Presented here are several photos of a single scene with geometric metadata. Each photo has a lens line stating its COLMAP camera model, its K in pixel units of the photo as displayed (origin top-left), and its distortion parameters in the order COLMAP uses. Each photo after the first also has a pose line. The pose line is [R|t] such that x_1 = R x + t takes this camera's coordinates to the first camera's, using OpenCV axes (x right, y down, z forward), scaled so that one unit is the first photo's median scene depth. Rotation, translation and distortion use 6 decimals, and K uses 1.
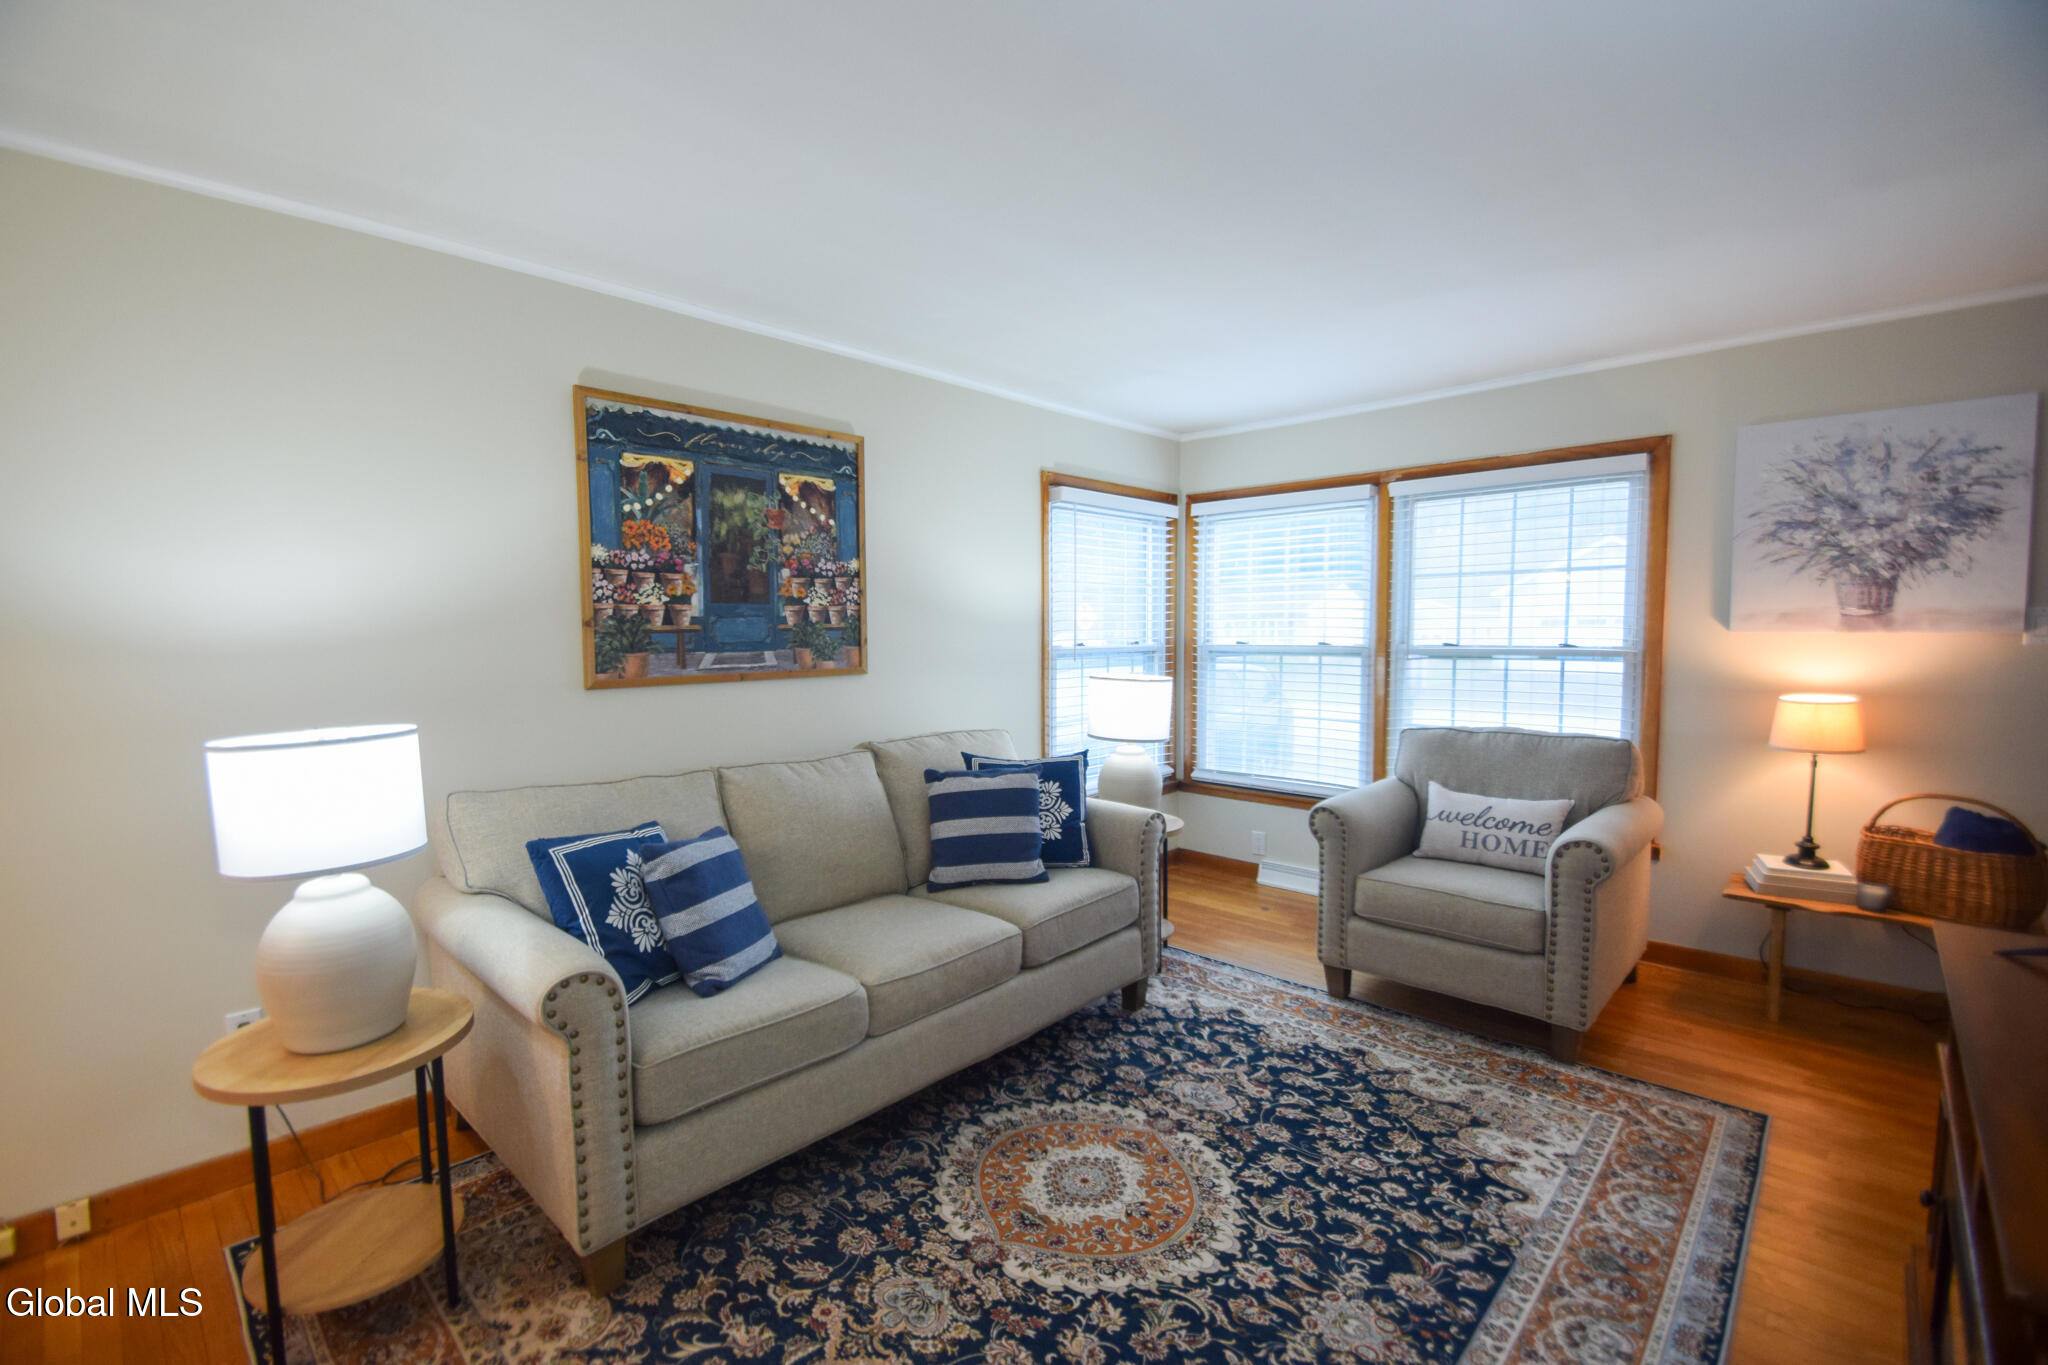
lens RADIAL K [[896.4, 0, 1014.5], [0, 896.4, 676.6], [0, 0, 1]] dist [0.001366, -0.011000]
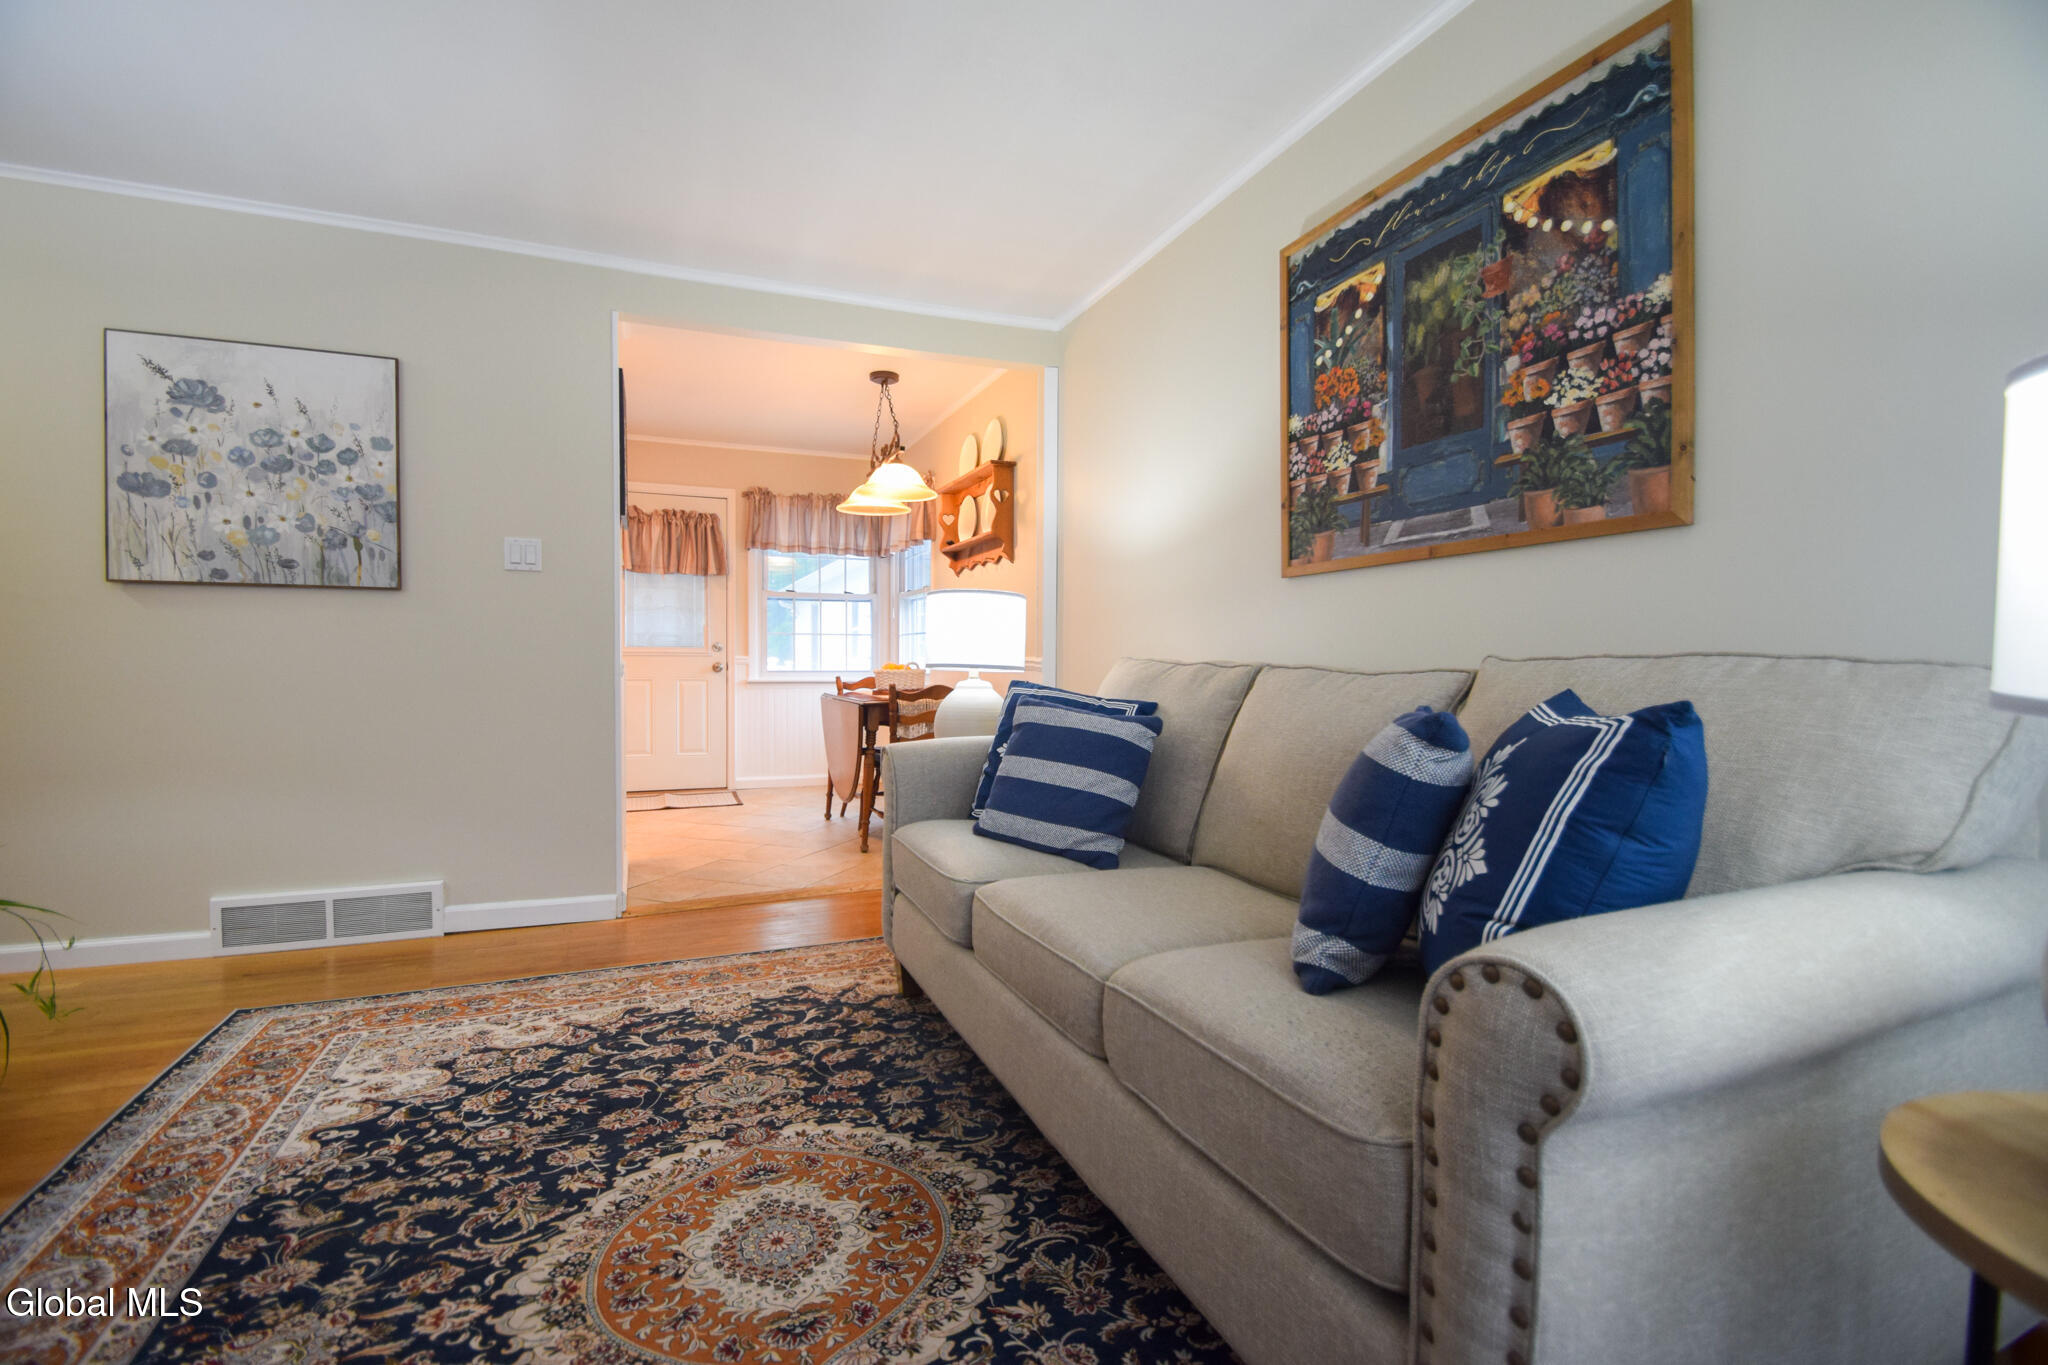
lens RADIAL K [[896.4, 0, 1023.1], [0, 896.4, 687.9], [0, 0, 1]] dist [0.001366, -0.011000]
pose [[-0.406027, 0.038079, -0.913067, 0.472122], [-0.042733, 0.997247, 0.060592, 0.081933], [0.912861, 0.063621, -0.403283, 1.114778]]
